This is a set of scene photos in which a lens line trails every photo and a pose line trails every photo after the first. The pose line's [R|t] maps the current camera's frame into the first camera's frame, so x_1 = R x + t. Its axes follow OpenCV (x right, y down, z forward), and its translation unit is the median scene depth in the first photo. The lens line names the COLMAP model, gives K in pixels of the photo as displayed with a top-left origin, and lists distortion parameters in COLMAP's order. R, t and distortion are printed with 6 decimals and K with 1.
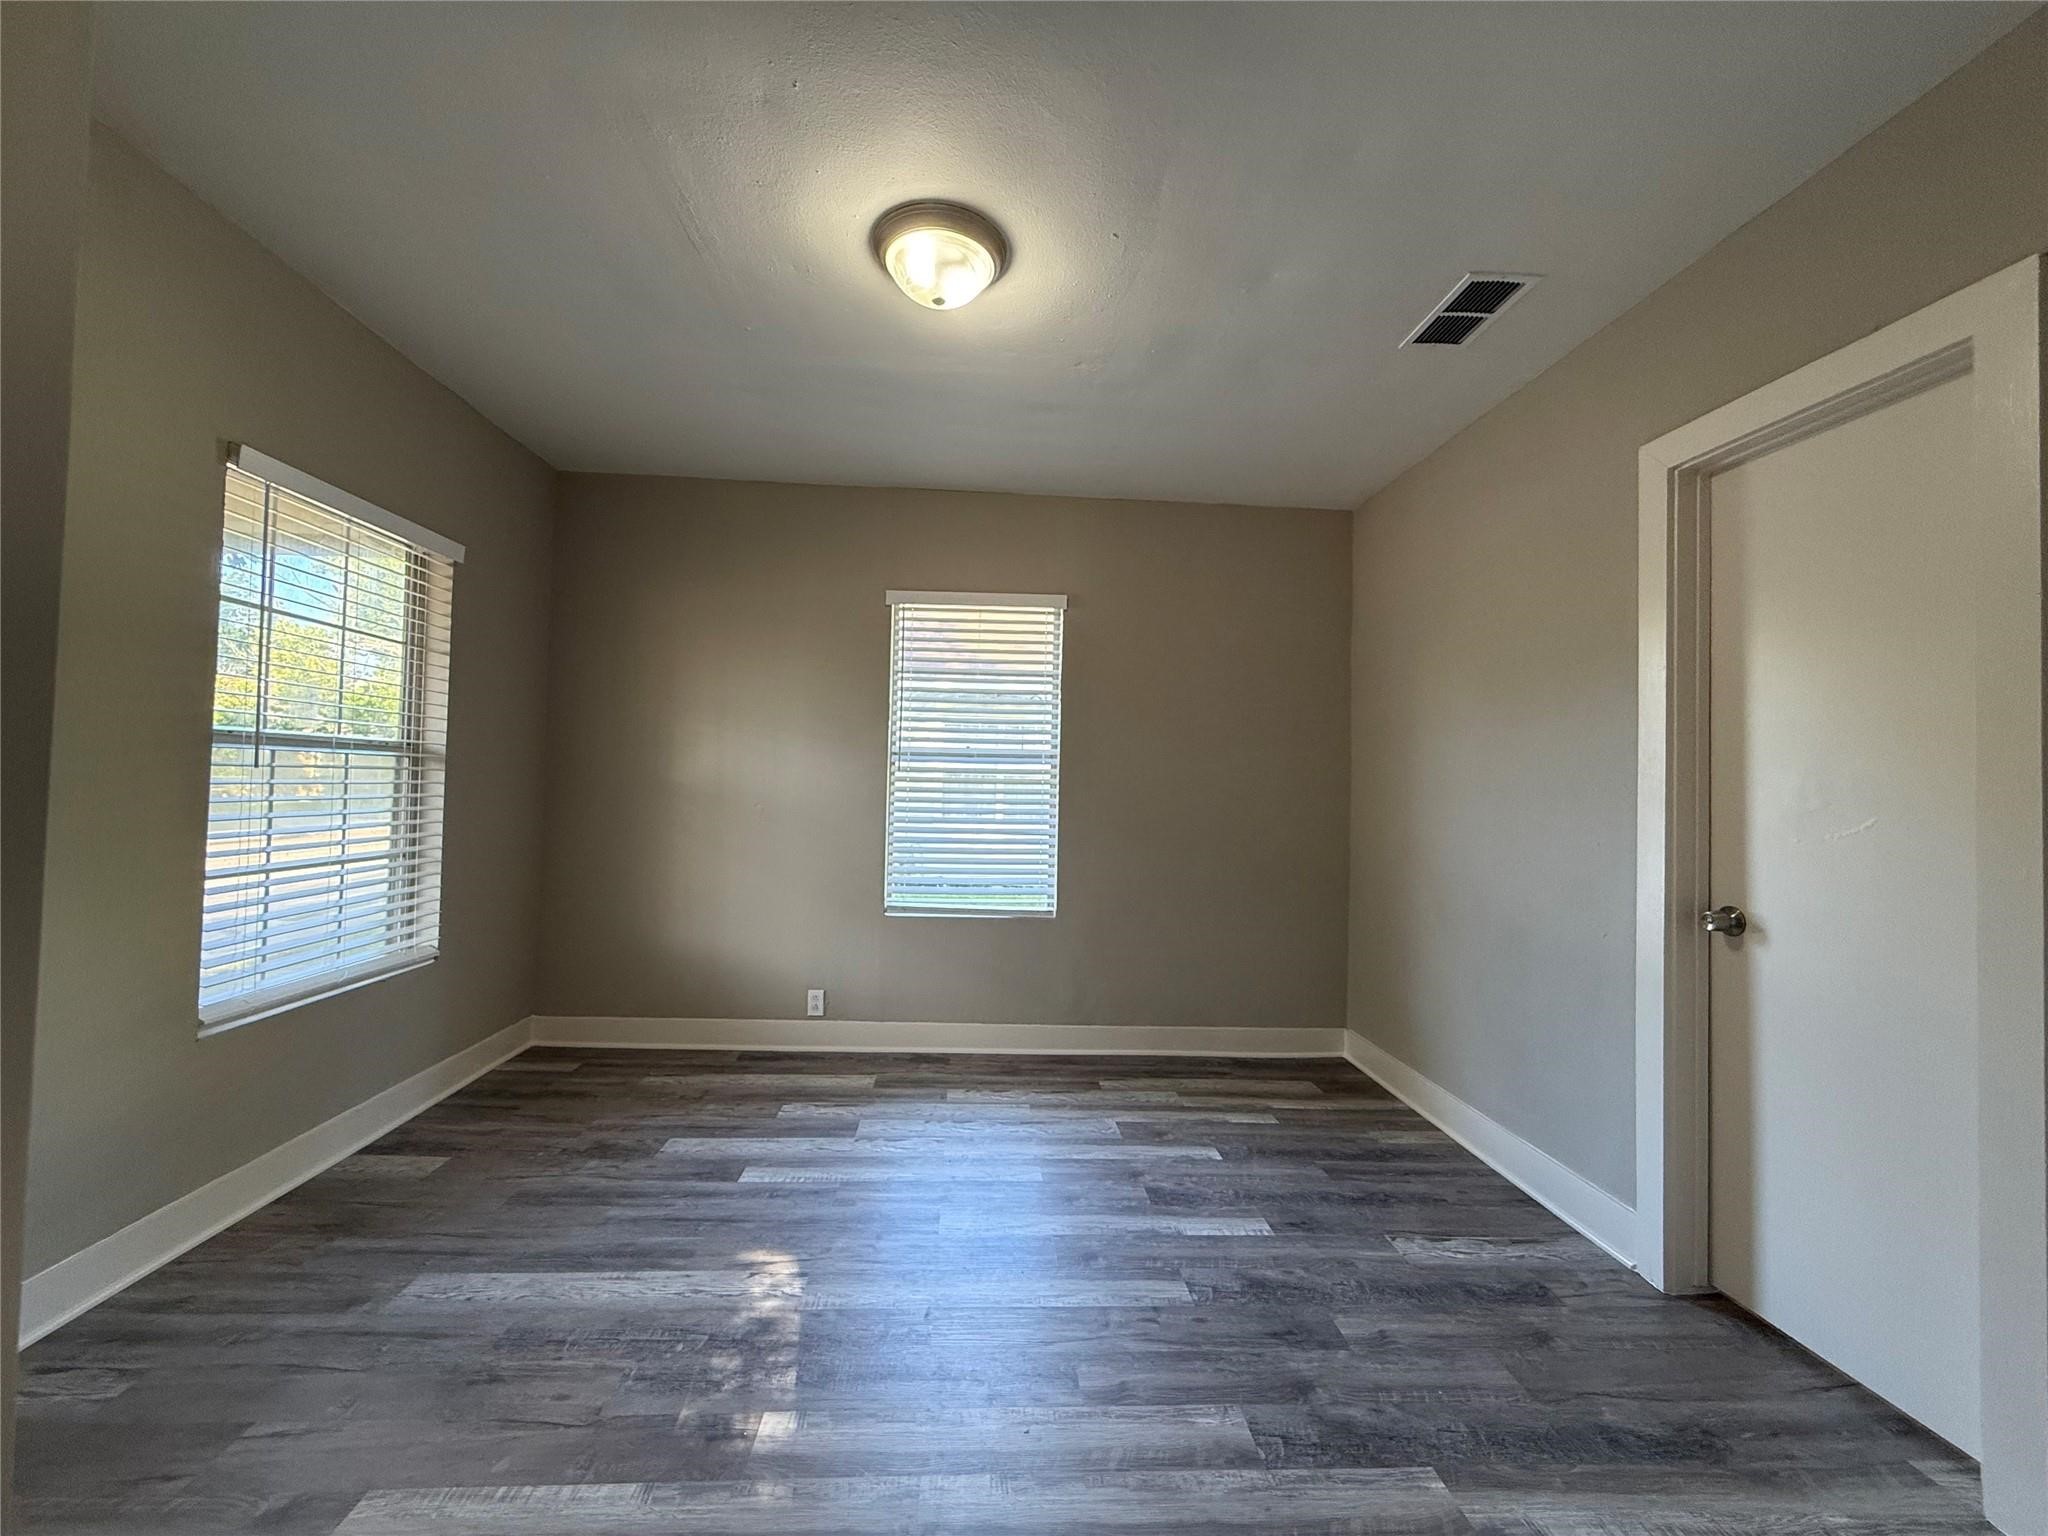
lens RADIAL K [[817.0, 0, 1014.5], [0, 817.0, 765.1], [0, 0, 1]] dist [0.002124, 0.000740]
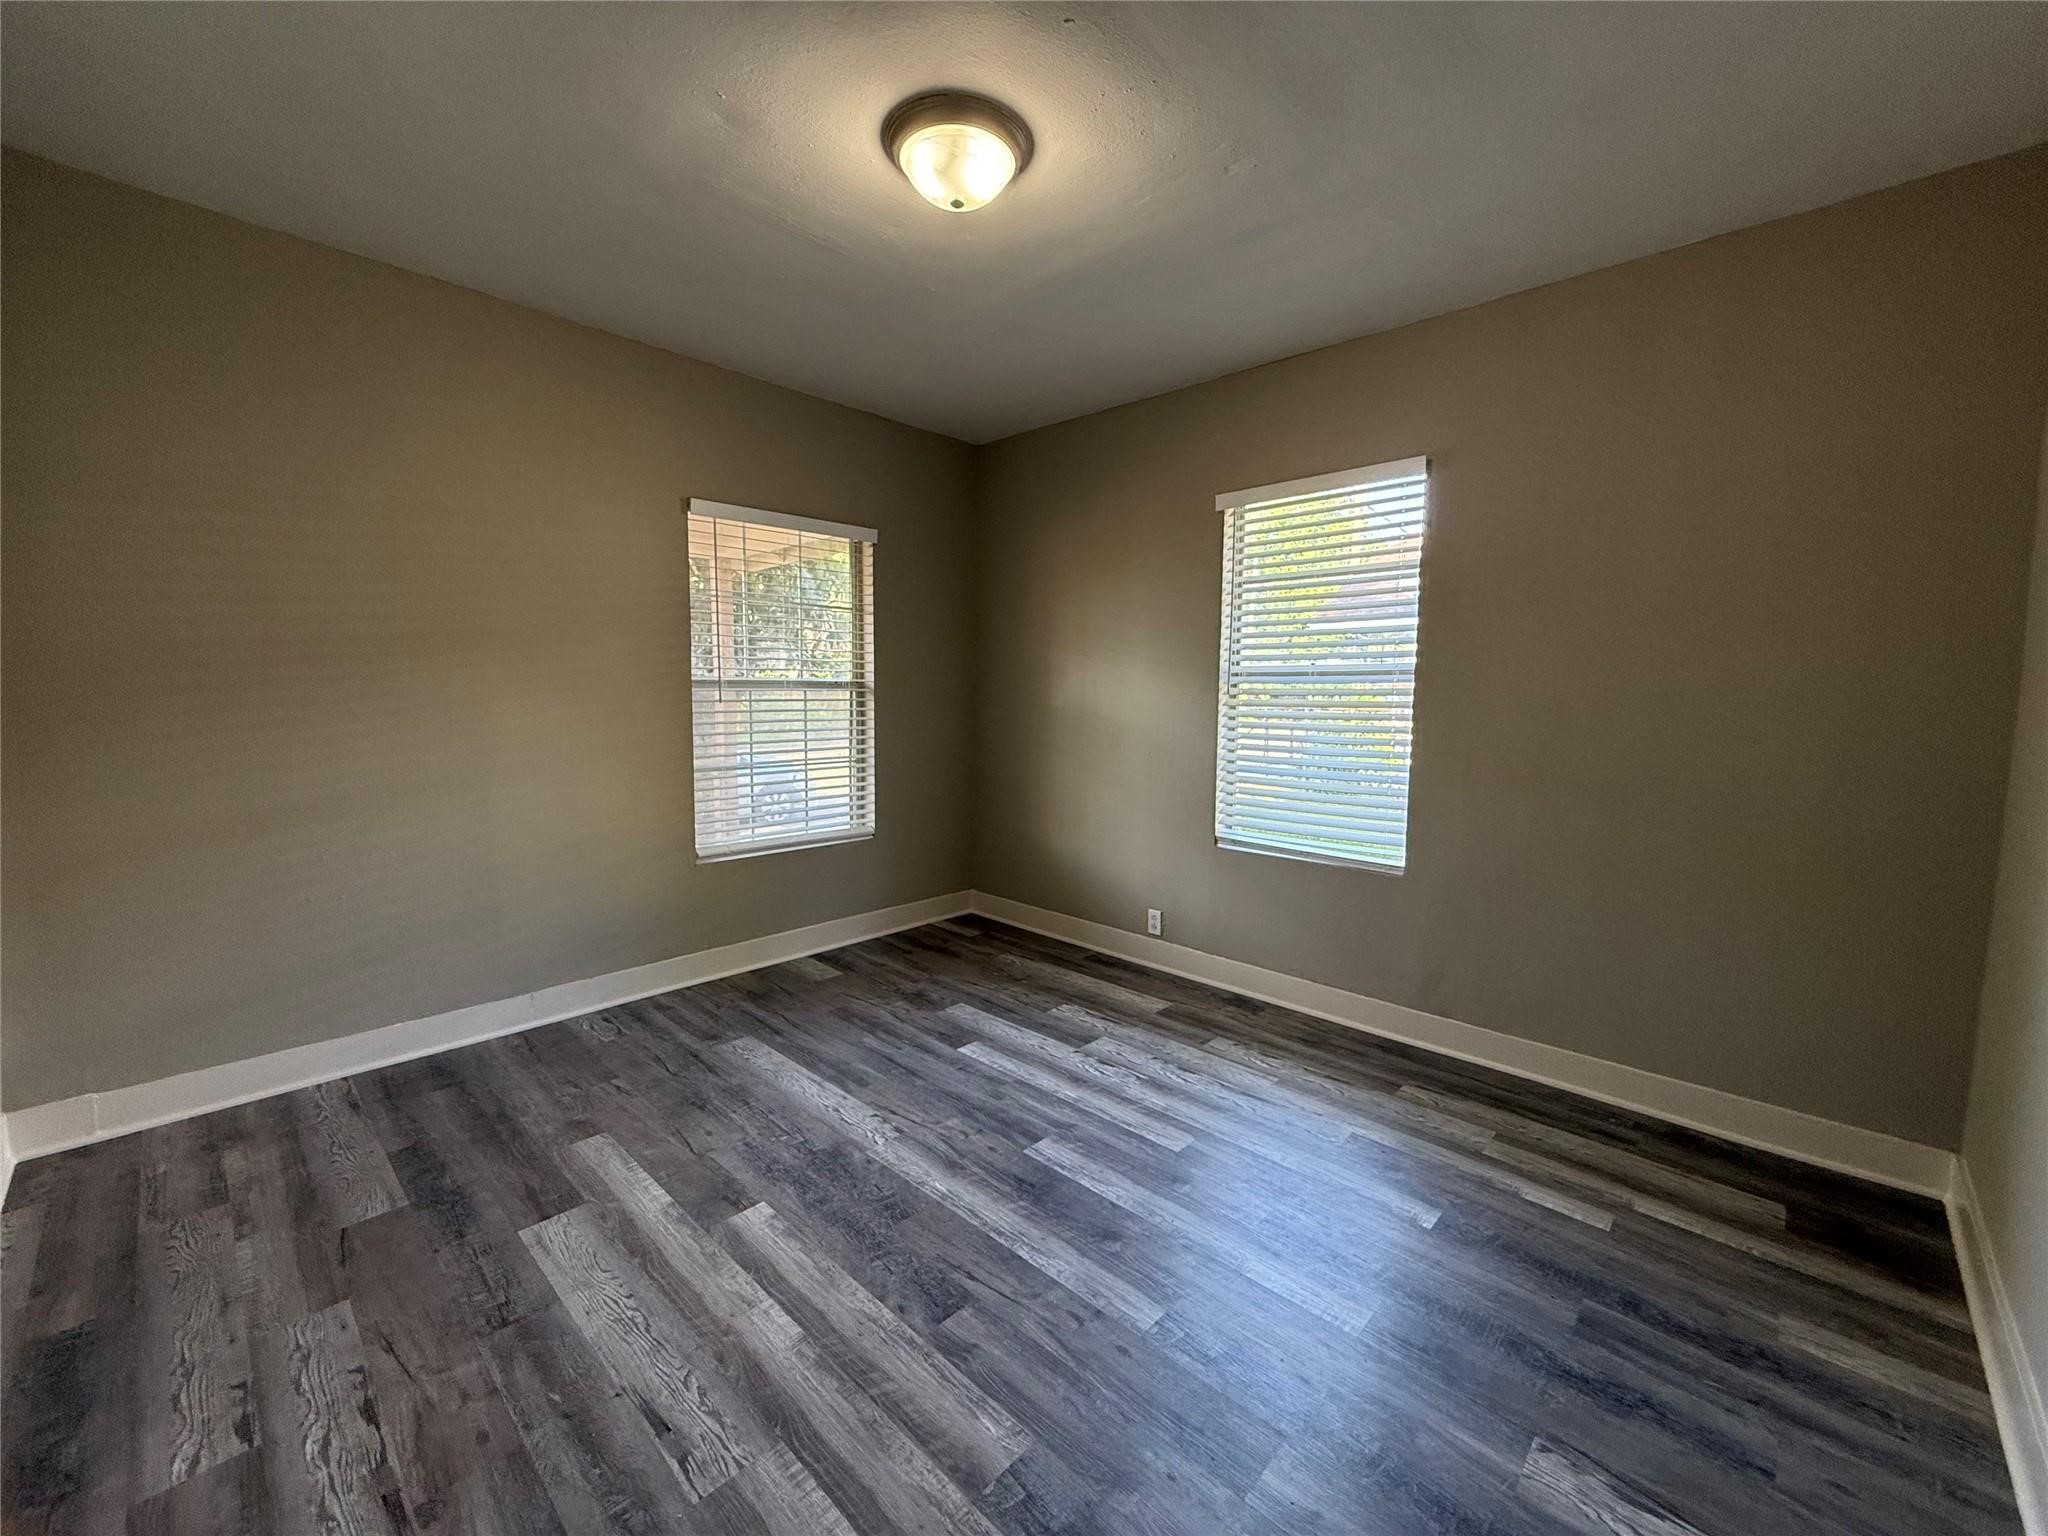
lens RADIAL K [[817.0, 0, 1028.2], [0, 817.0, 765.3], [0, 0, 1]] dist [0.002124, 0.000740]
pose [[0.682214, 0.048812, -0.729521, 0.479937], [0.028716, 0.995210, 0.093443, -0.006227], [0.730588, -0.084697, 0.677545, 0.257861]]
